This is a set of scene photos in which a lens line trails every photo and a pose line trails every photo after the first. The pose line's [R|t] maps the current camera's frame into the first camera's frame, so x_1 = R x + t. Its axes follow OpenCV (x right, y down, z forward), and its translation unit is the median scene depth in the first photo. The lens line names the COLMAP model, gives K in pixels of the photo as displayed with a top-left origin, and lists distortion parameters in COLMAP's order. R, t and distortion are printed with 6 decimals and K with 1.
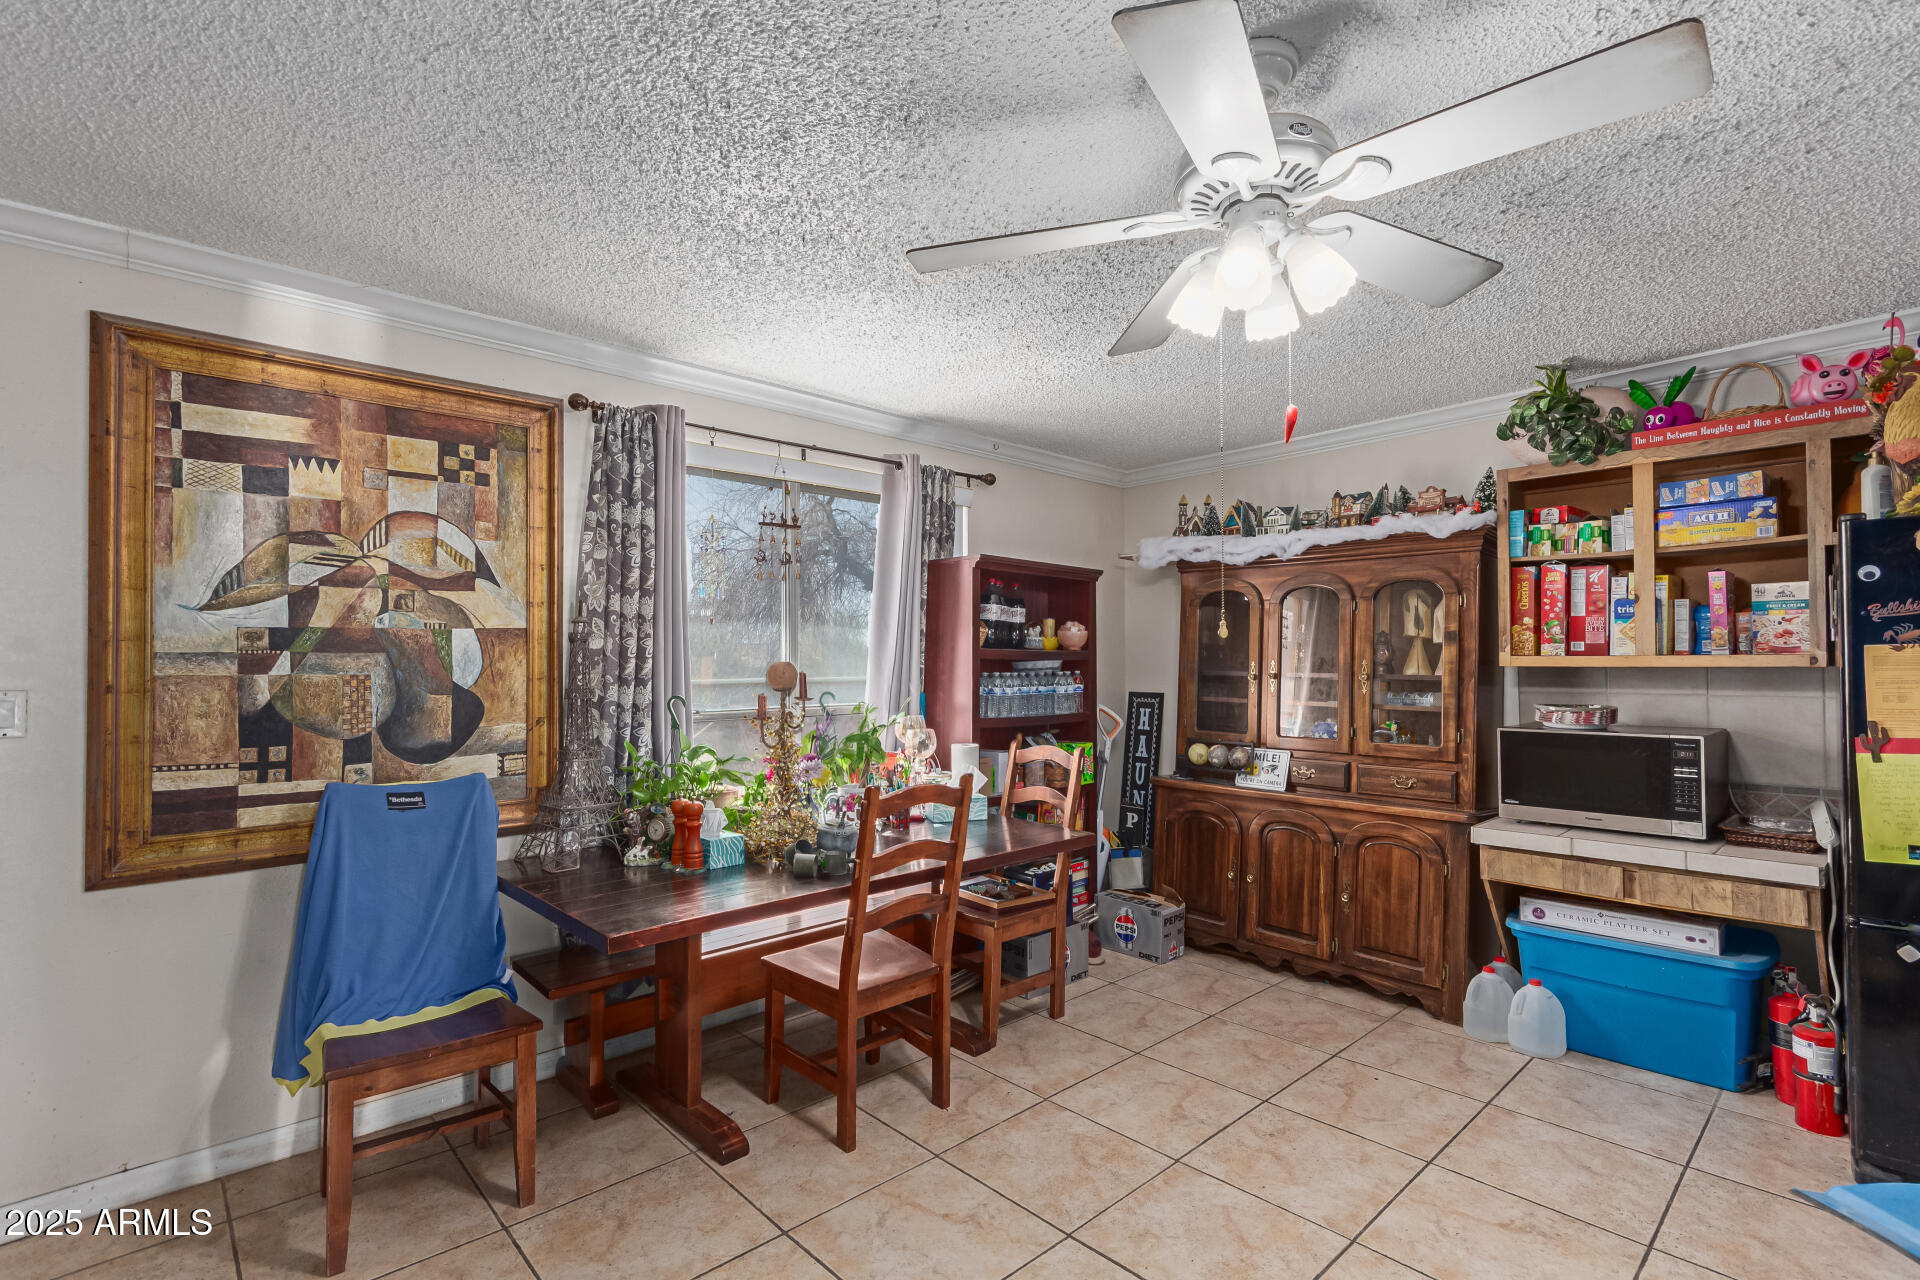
lens RADIAL K [[875.3, 0, 978.7], [0, 875.3, 665.6], [0, 0, 1]] dist [0.003436, 0.001329]
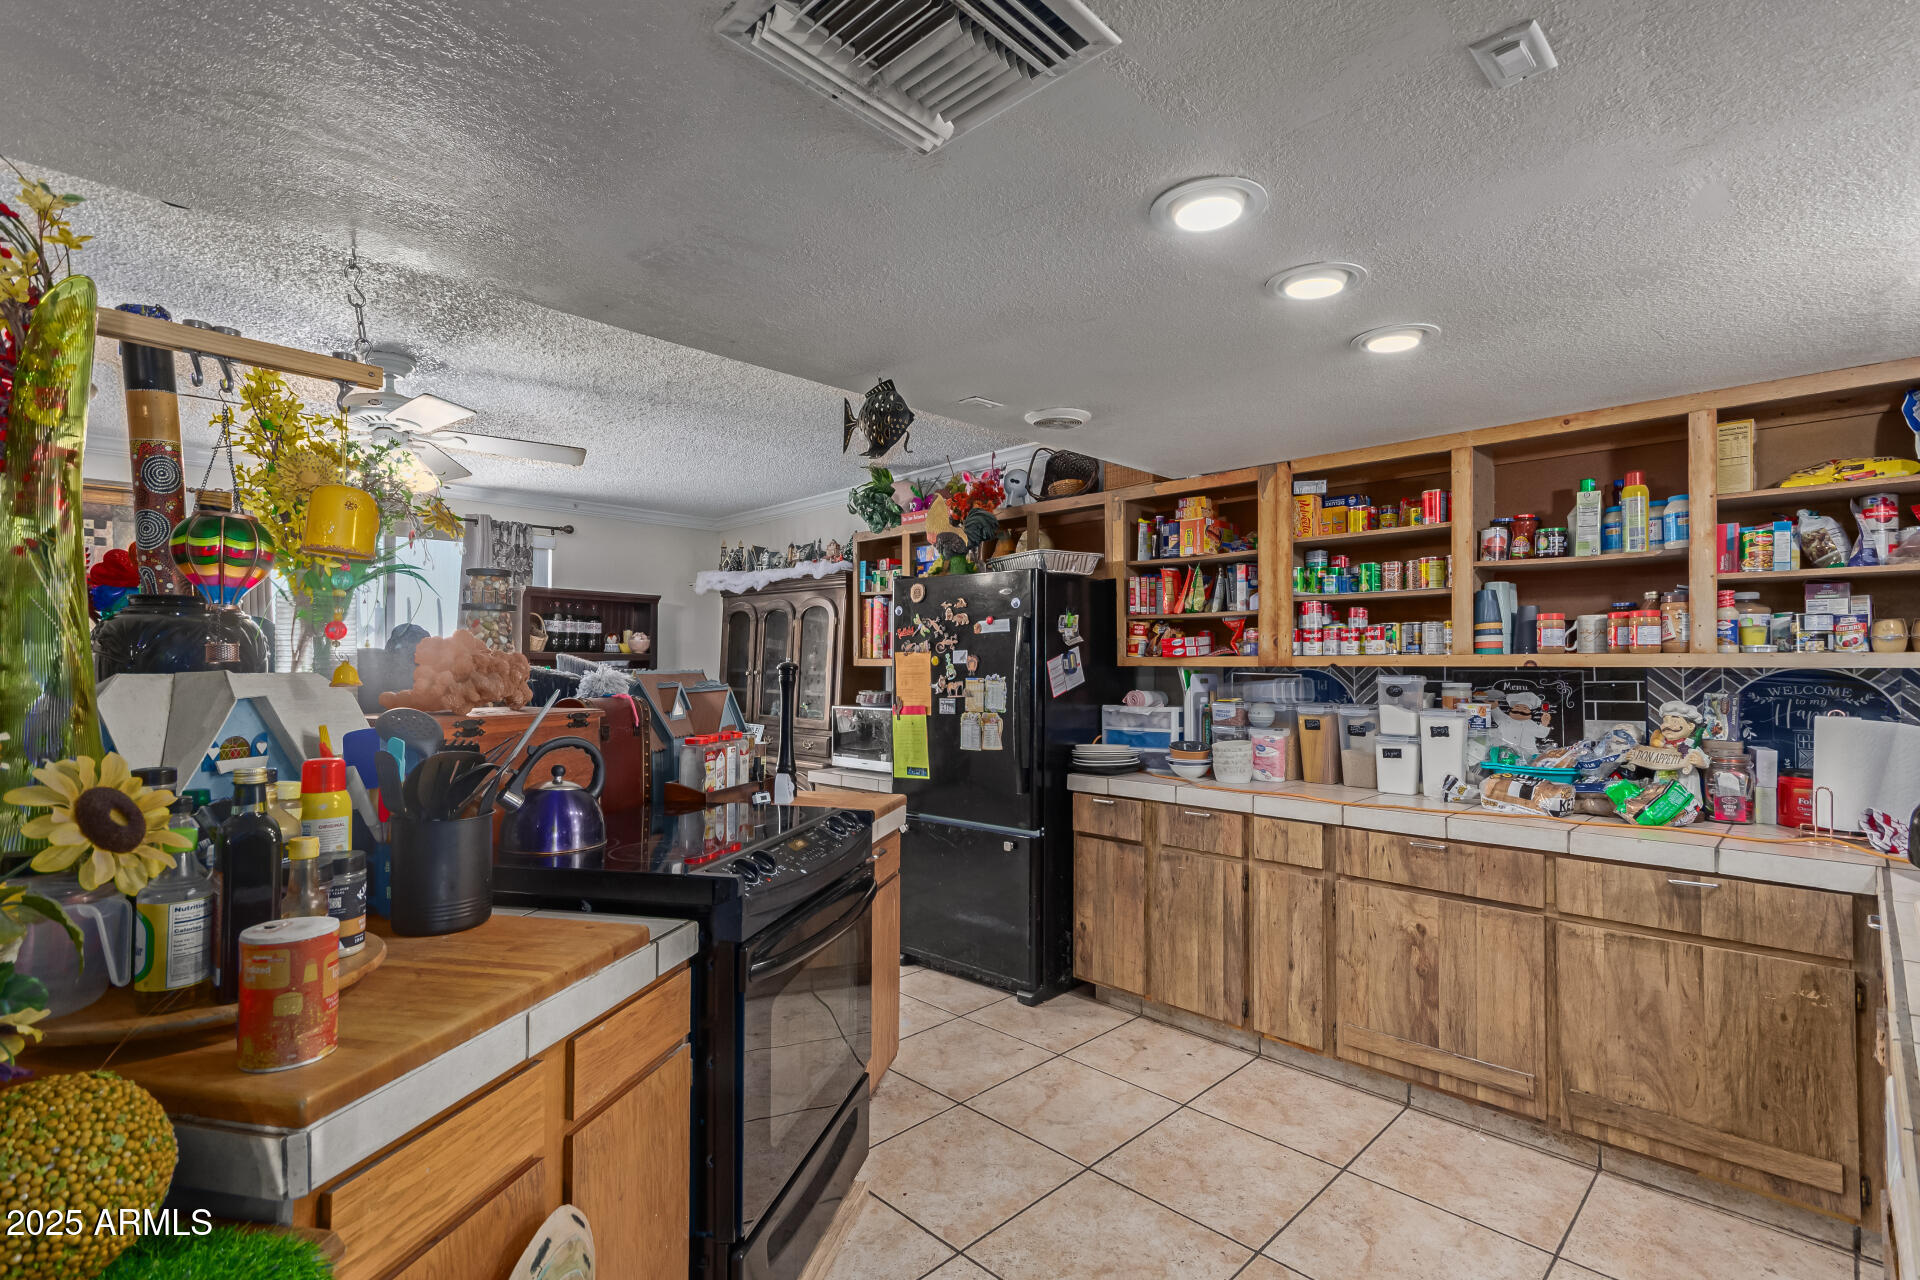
lens RADIAL K [[875.3, 0, 978.7], [0, 875.3, 647.0], [0, 0, 1]] dist [0.003436, 0.001329]
pose [[0.999459, 0.004406, 0.032608, 0.805568], [-0.003505, 0.999612, -0.027623, 0.010518], [-0.032717, 0.027493, 0.999086, -0.516627]]
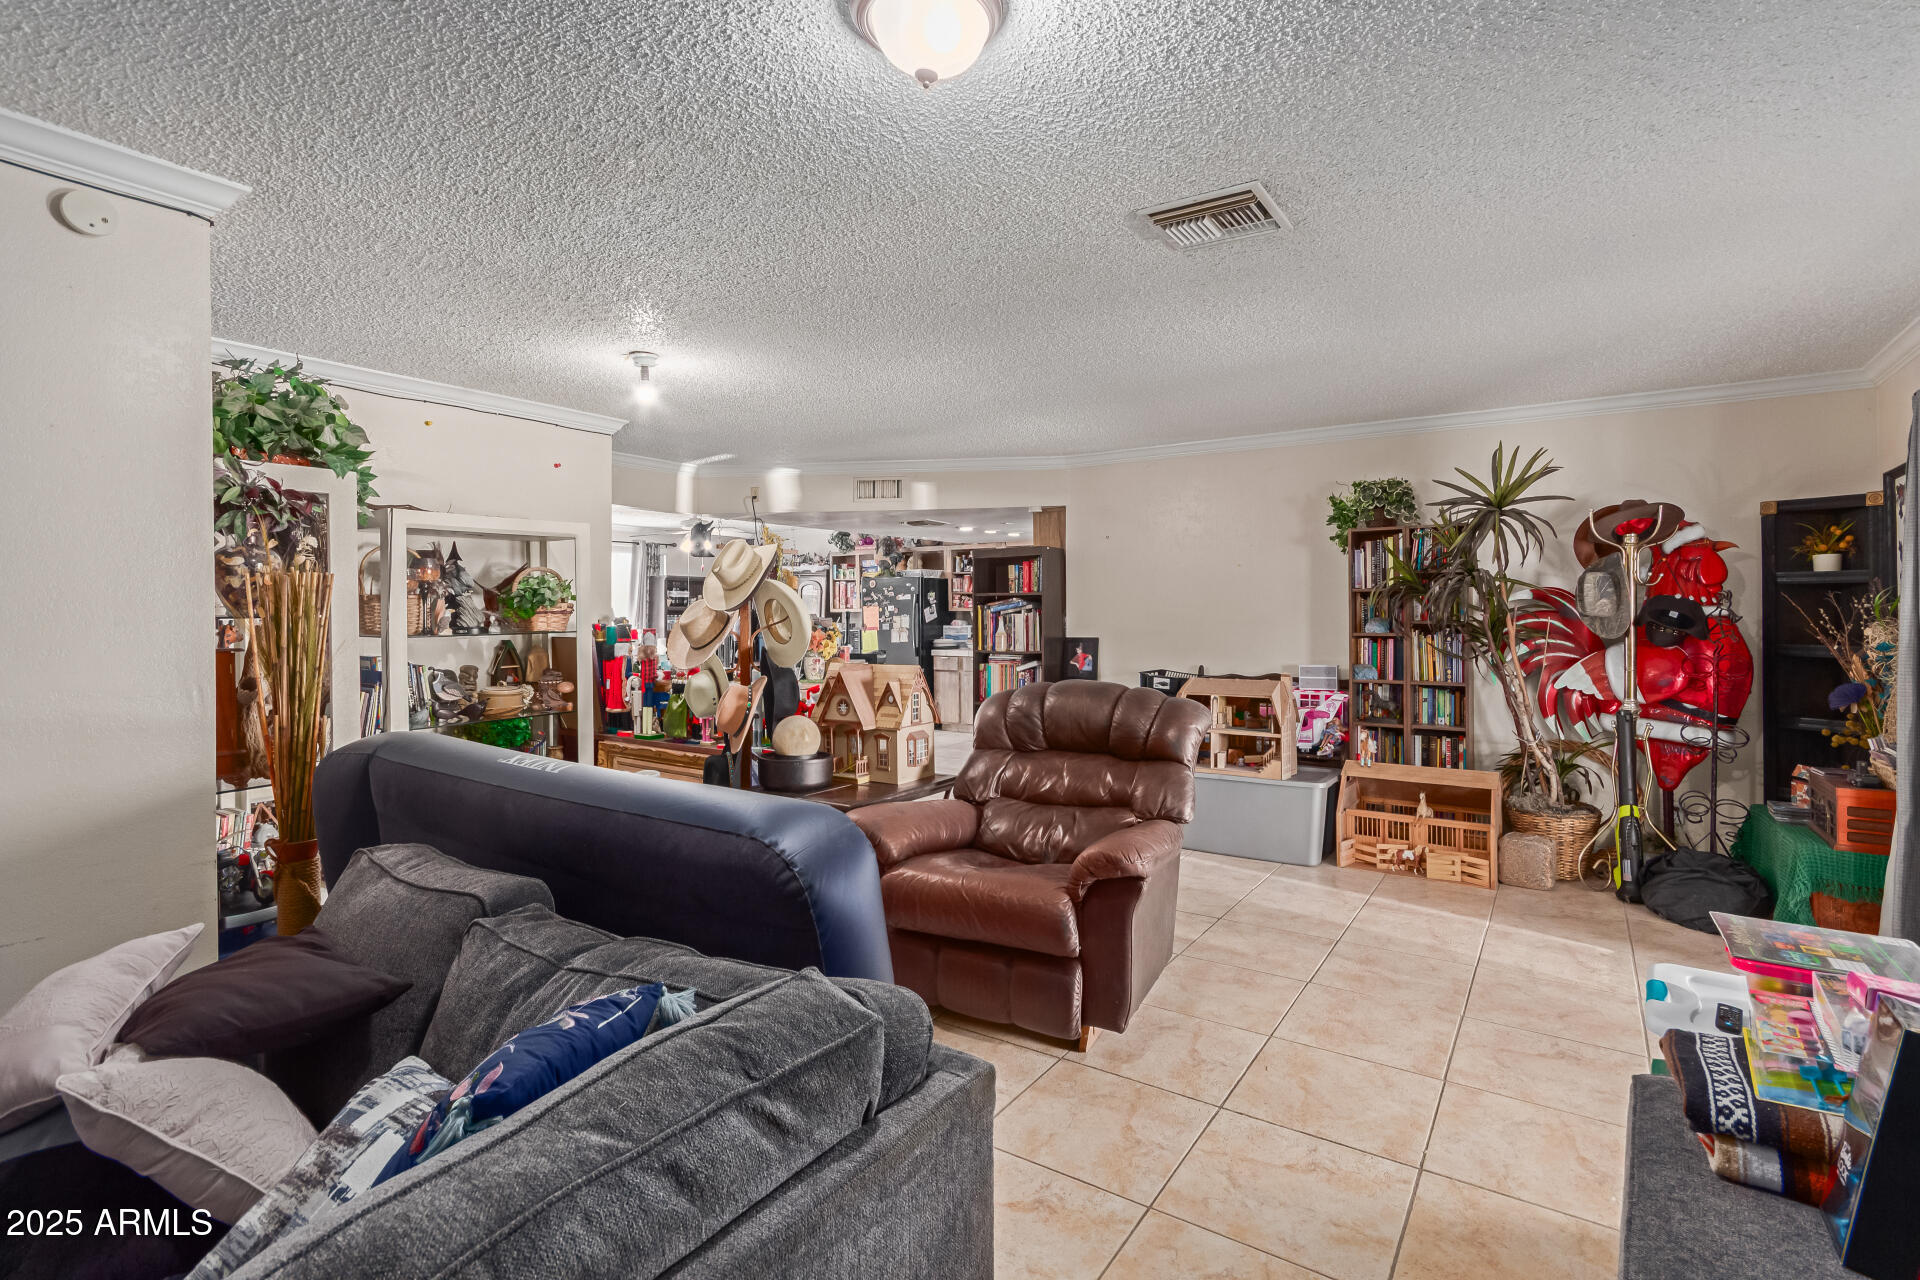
lens RADIAL K [[888.8, 0, 974.5], [0, 888.8, 597.2], [0, 0, 1]] dist [0.003843, 0.000217]
pose [[0.974730, -0.001916, 0.223379, 0.400836], [0.006794, 0.999755, -0.021071, 0.021091], [-0.223284, 0.022056, 0.974504, -2.514077]]
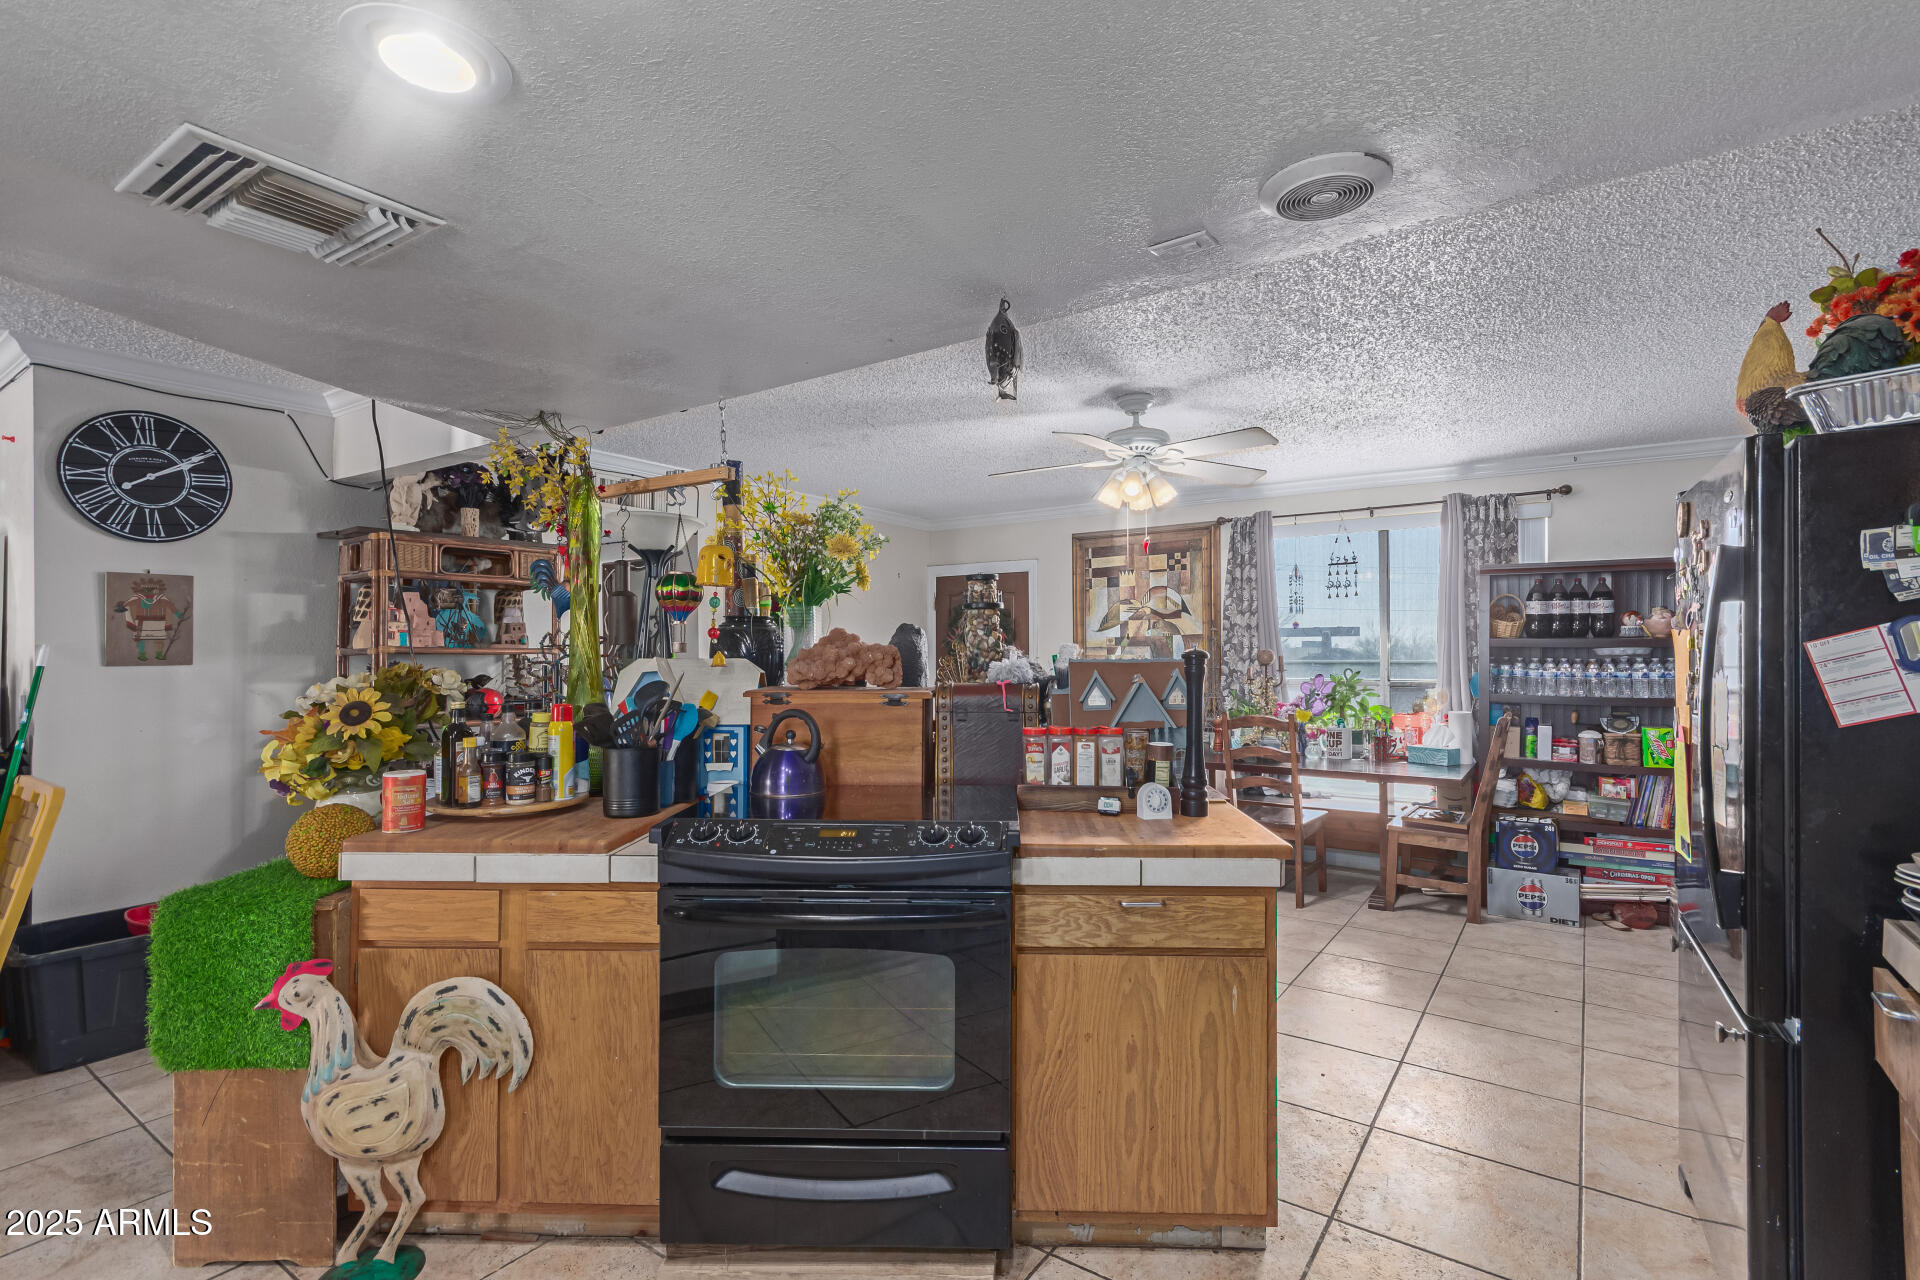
lens RADIAL K [[875.3, 0, 965.8], [0, 875.3, 644.1], [0, 0, 1]] dist [0.003436, 0.001329]
pose [[0.225557, -0.009432, -0.974184, 1.249639], [-0.004962, 0.999929, -0.010830, 0.006511], [0.974217, 0.007276, 0.225494, -0.025982]]
